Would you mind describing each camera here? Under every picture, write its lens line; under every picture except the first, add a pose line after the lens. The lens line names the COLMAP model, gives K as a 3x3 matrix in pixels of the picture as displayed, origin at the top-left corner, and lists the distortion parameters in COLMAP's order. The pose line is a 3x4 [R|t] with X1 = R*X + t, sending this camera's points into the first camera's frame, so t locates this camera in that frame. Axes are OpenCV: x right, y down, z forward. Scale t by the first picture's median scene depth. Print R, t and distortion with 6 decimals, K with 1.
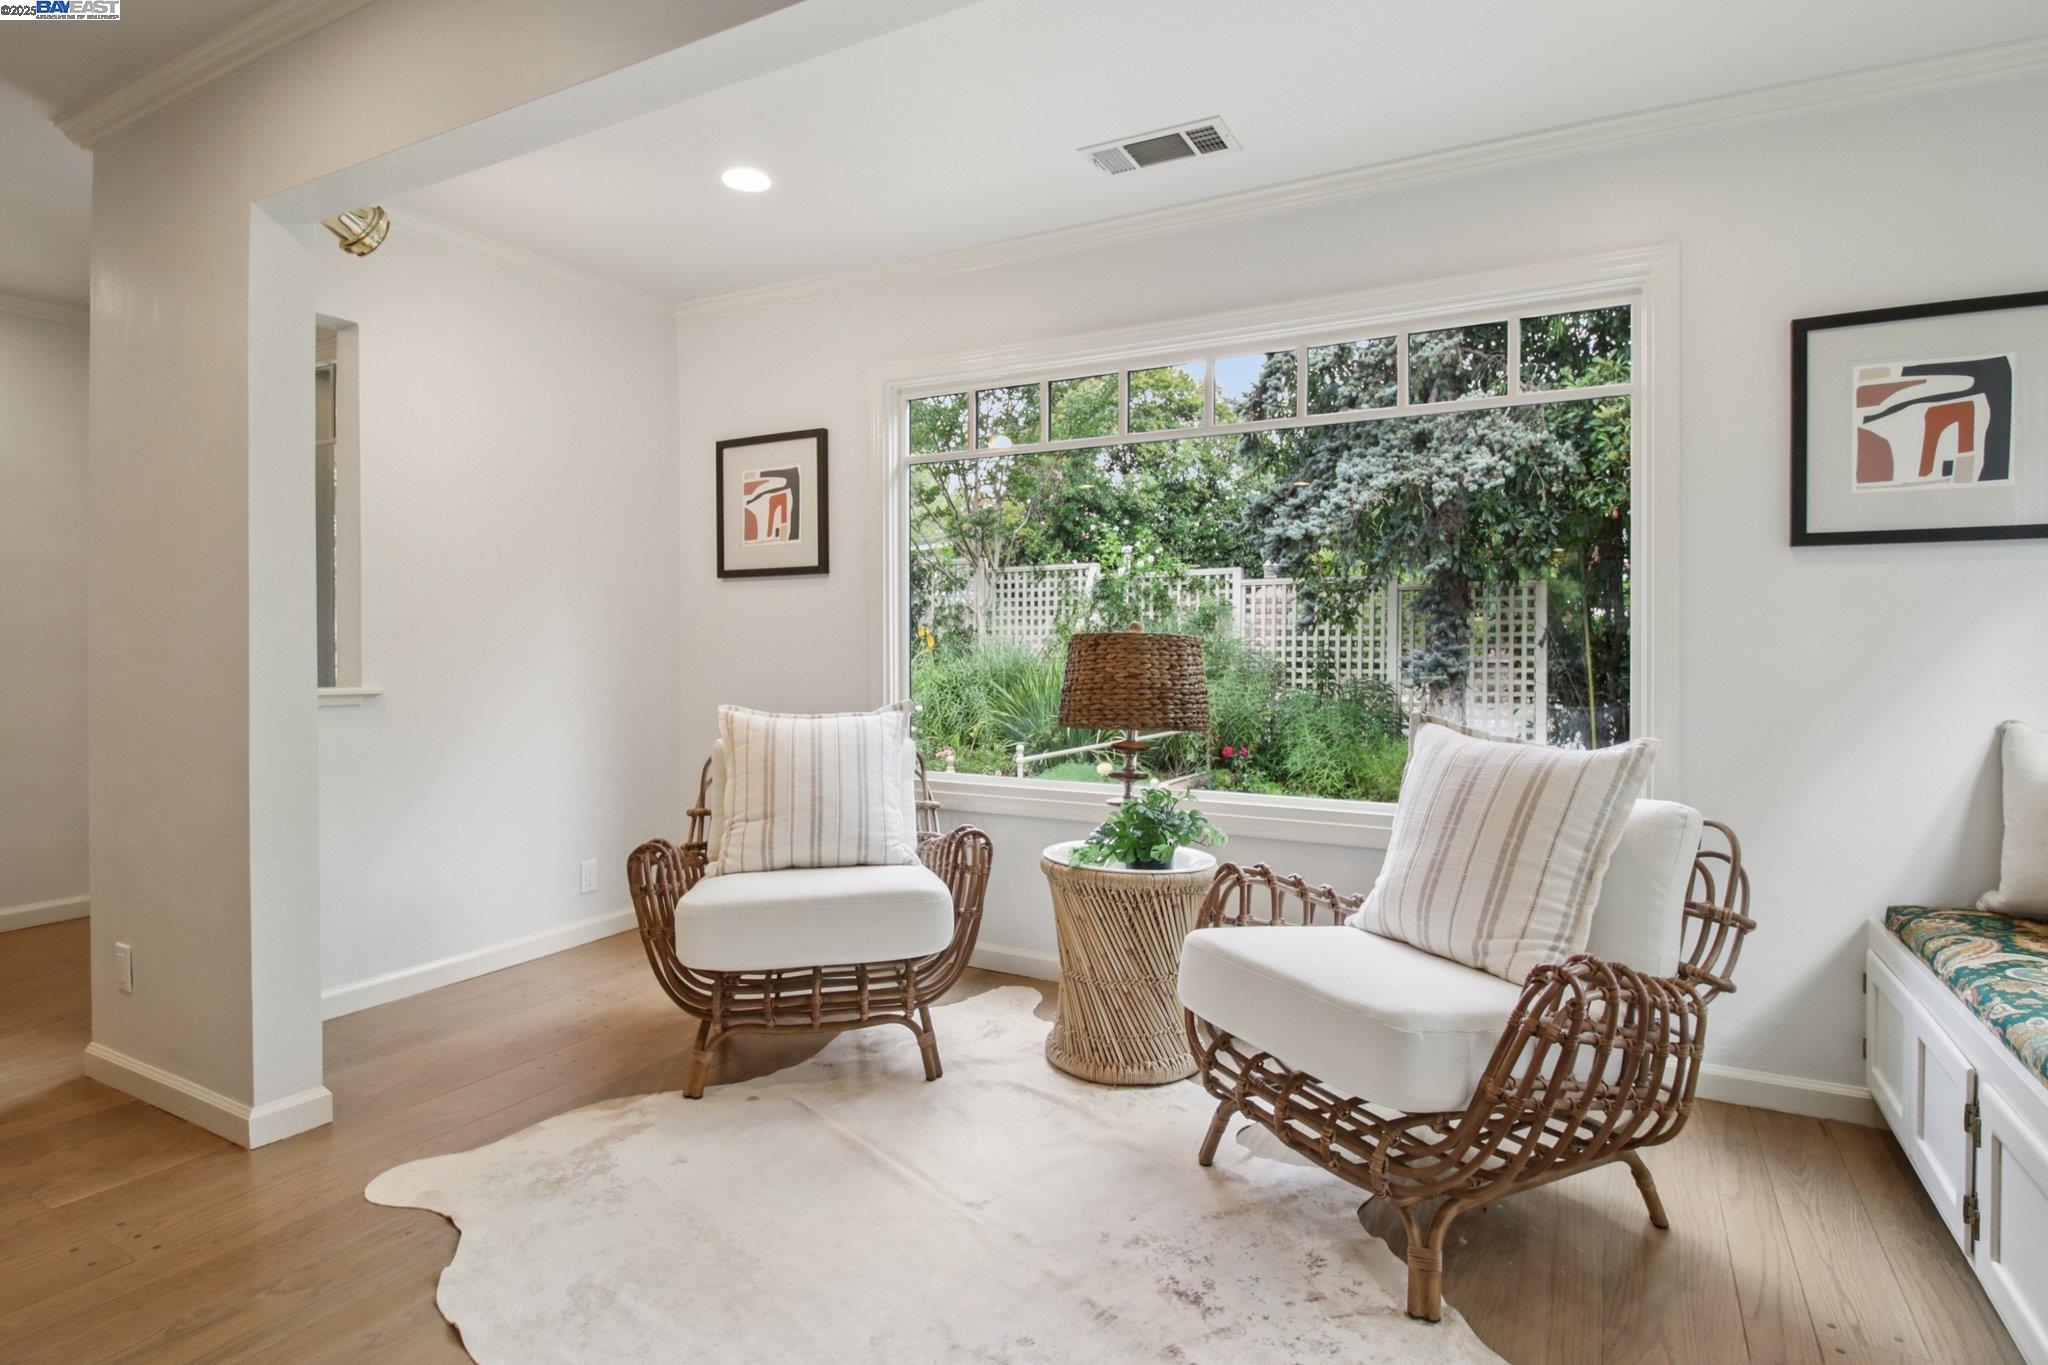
lens RADIAL K [[1054.4, 0, 1028.3], [0, 1054.4, 645.3], [0, 0, 1]] dist [0.030593, -0.040426]
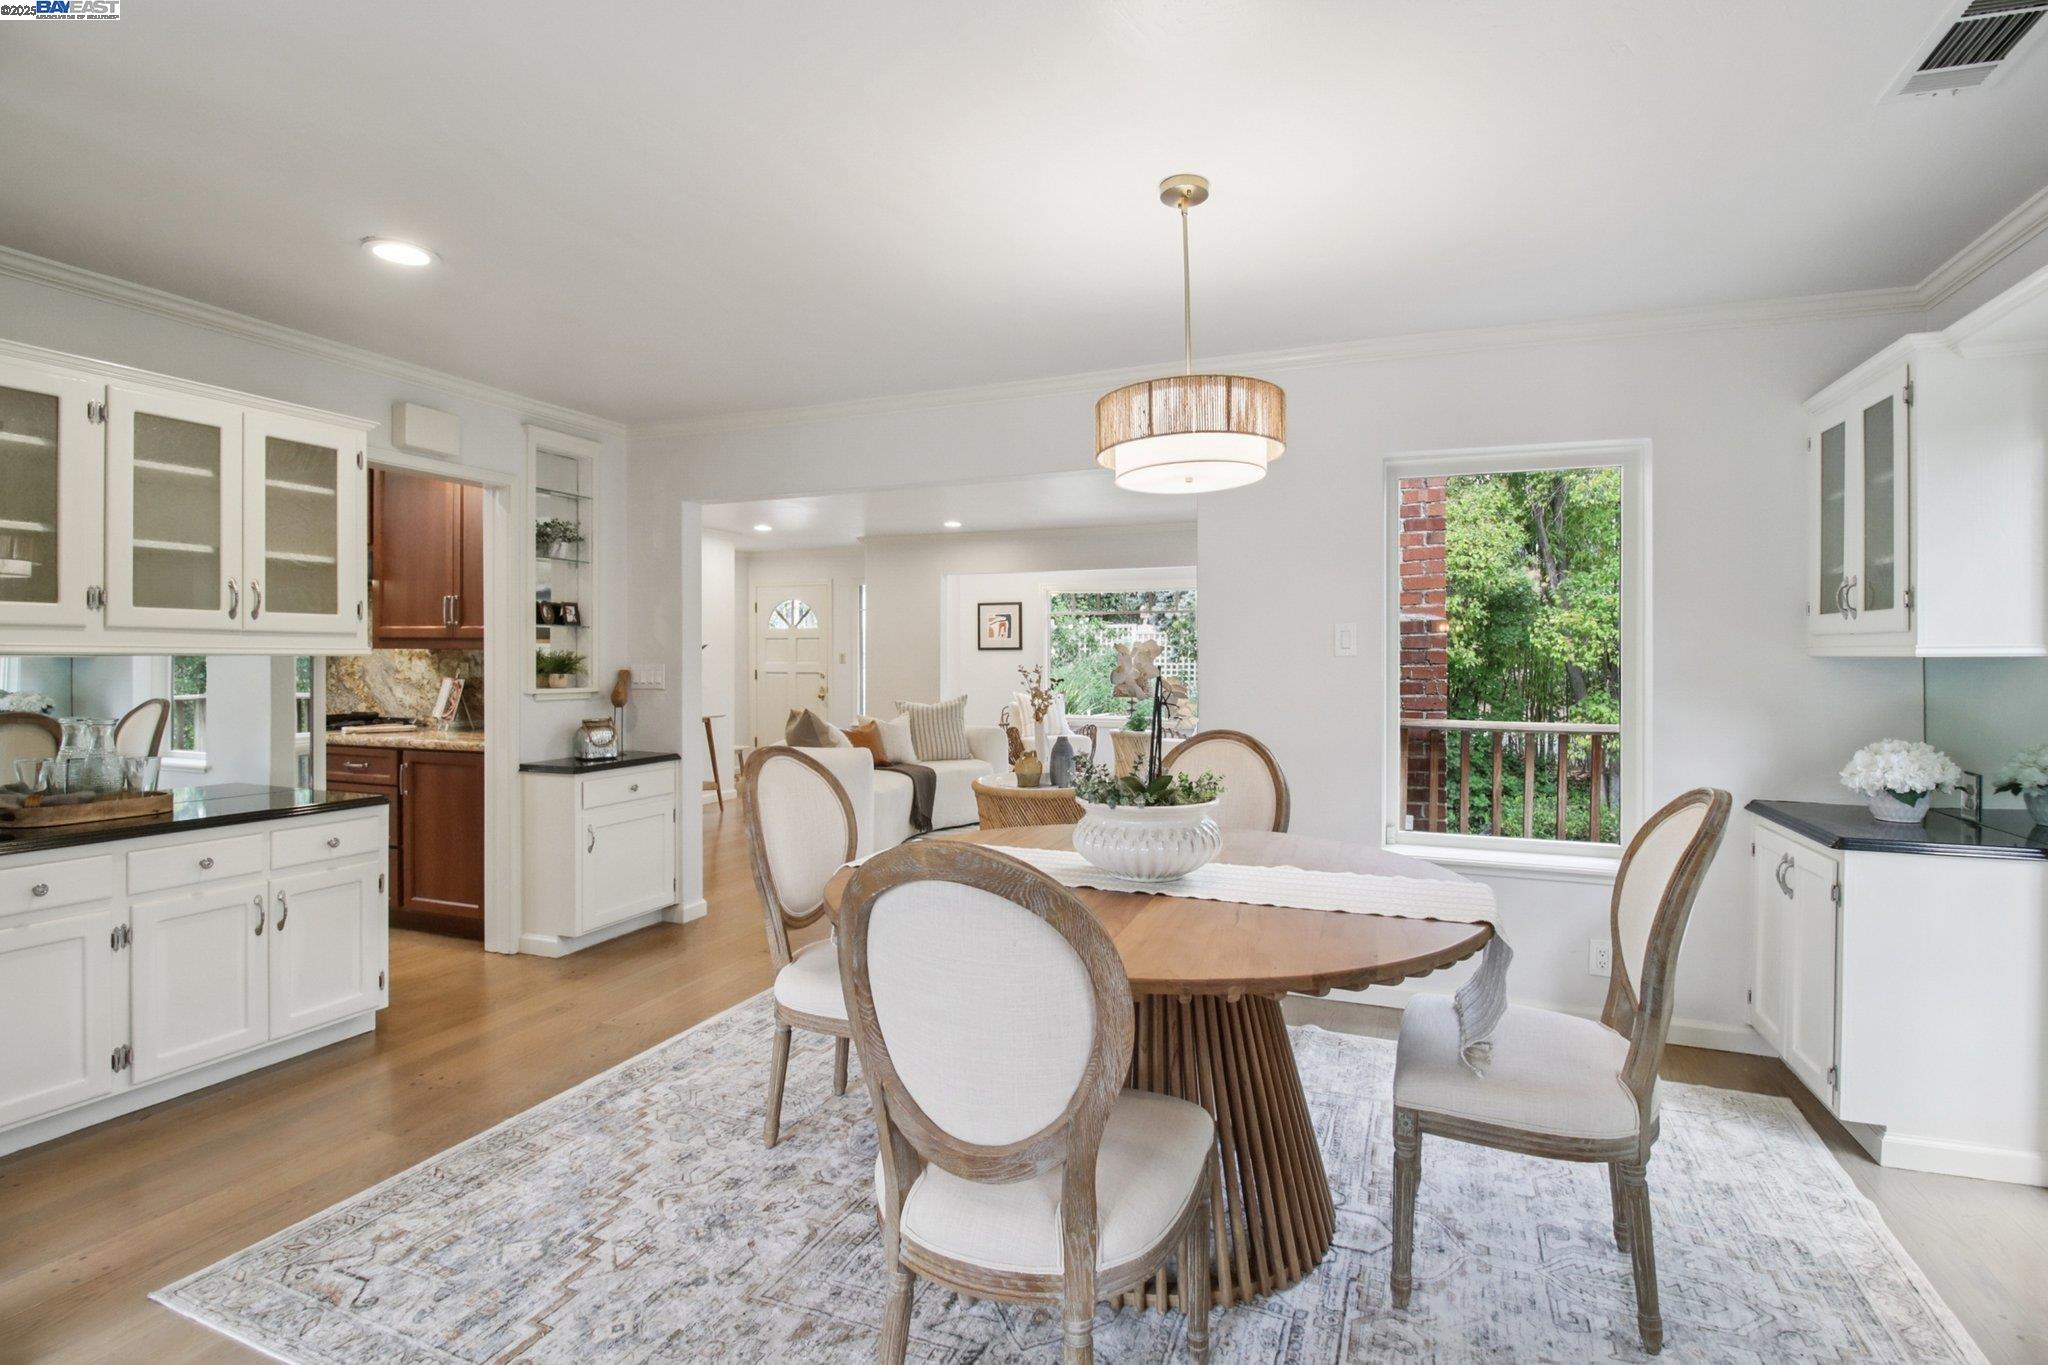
lens RADIAL K [[965.9, 0, 1030.4], [0, 965.9, 654.1], [0, 0, 1]] dist [0.003691, -0.015806]
pose [[0.993126, 0.001902, 0.117033, -0.460901], [-0.001291, 0.999985, -0.005301, -0.039099], [-0.117041, 0.005113, 0.993114, -1.640784]]
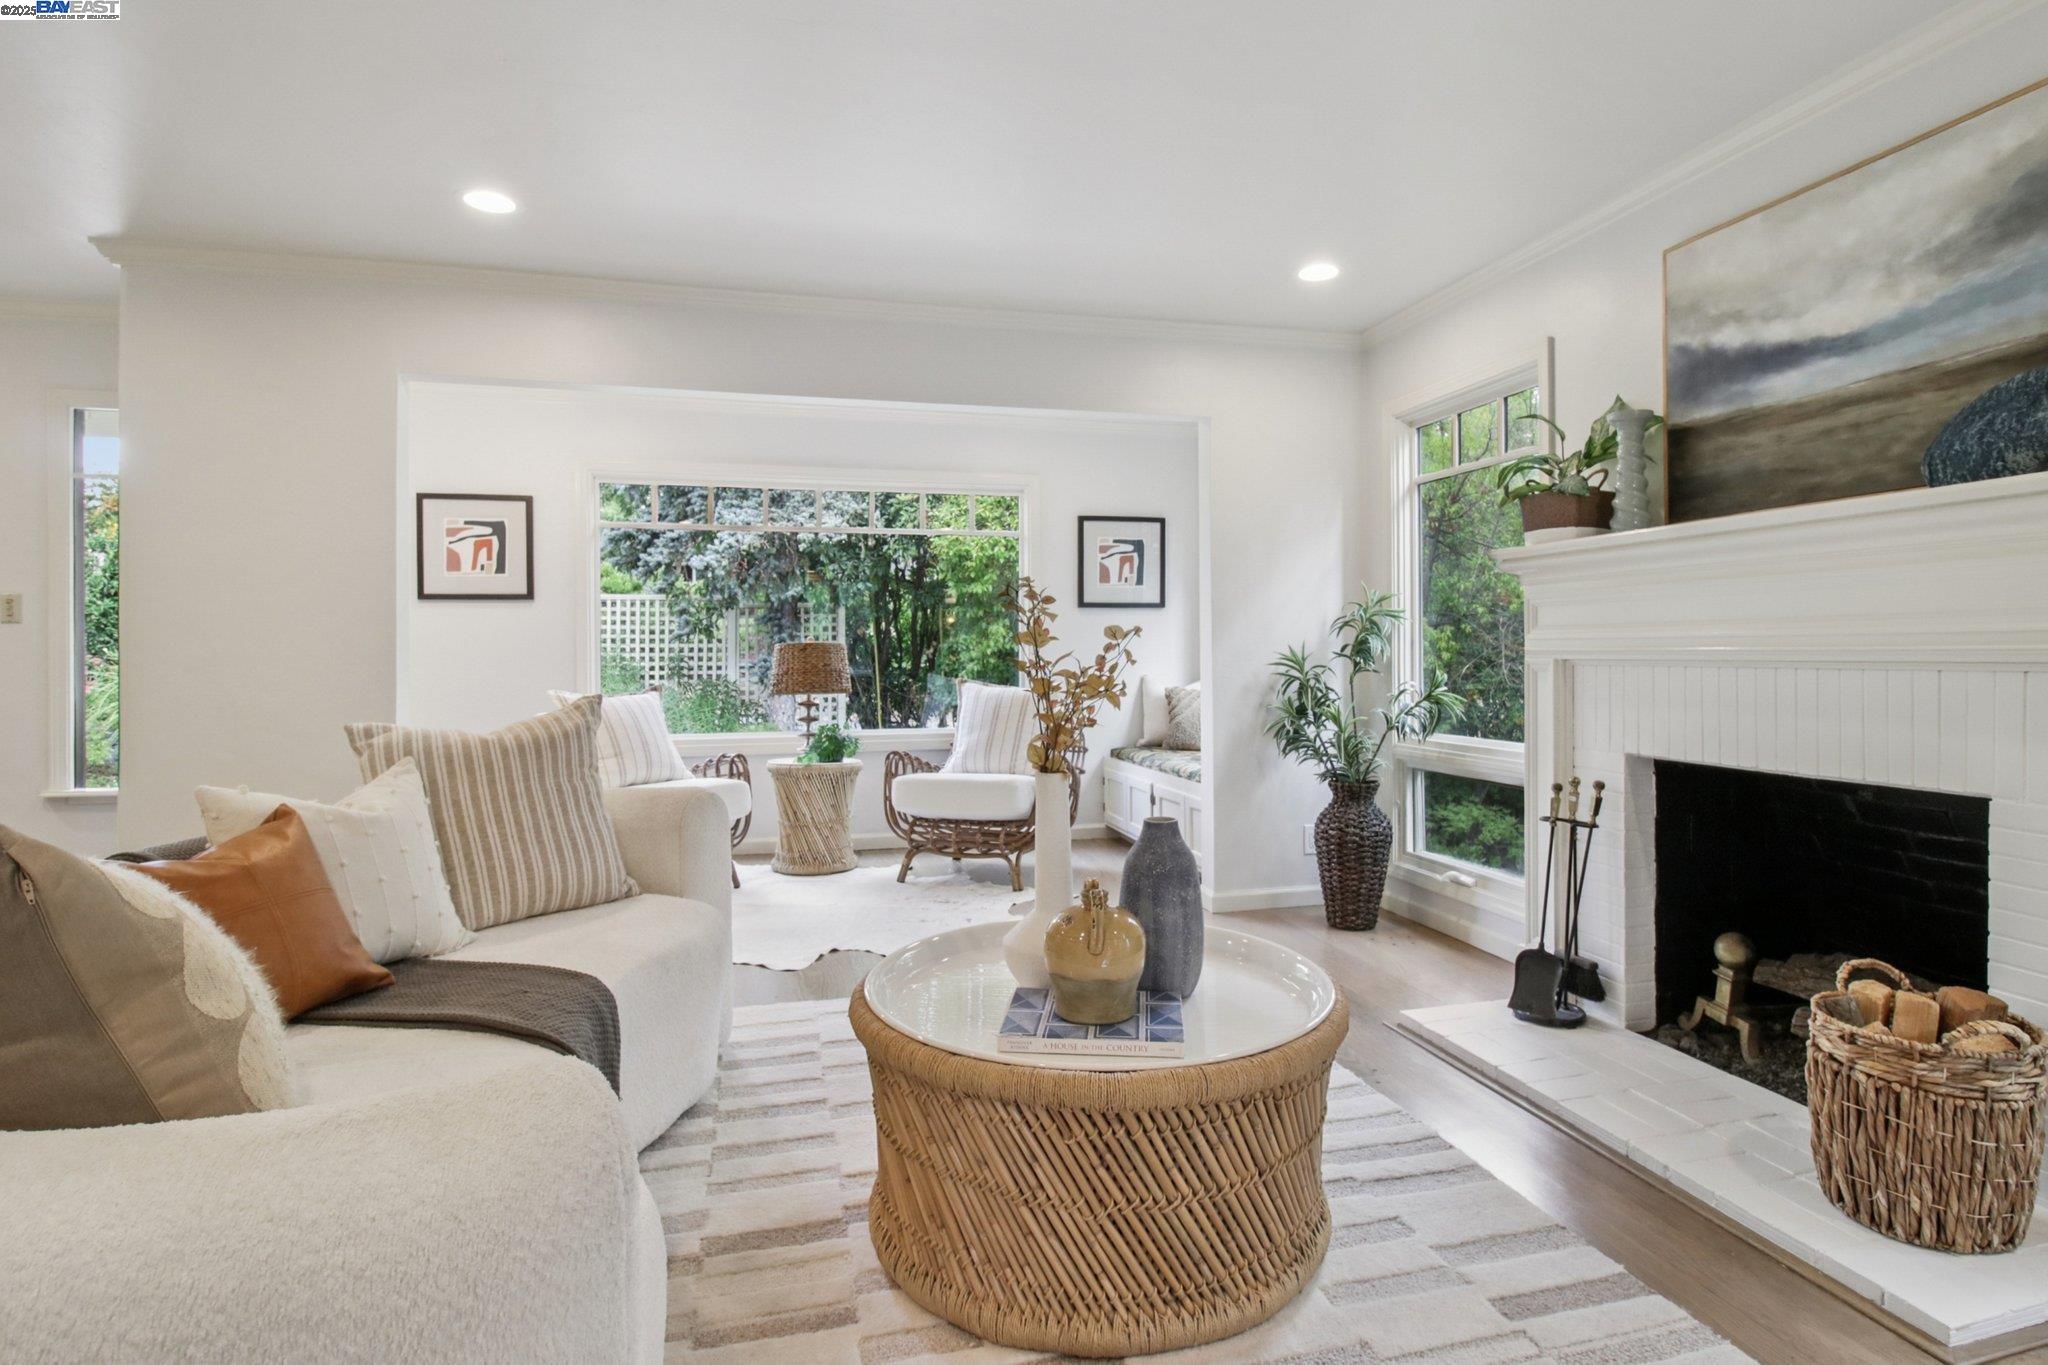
lens RADIAL K [[1065.9, 0, 1038.2], [0, 1065.9, 631.1], [0, 0, 1]] dist [-0.002216, -0.000550]
pose [[0.739708, 0.006632, 0.672895, -0.605818], [0.007171, 0.999817, -0.017737, 0.003063], [-0.672890, 0.017946, 0.739525, -0.458176]]
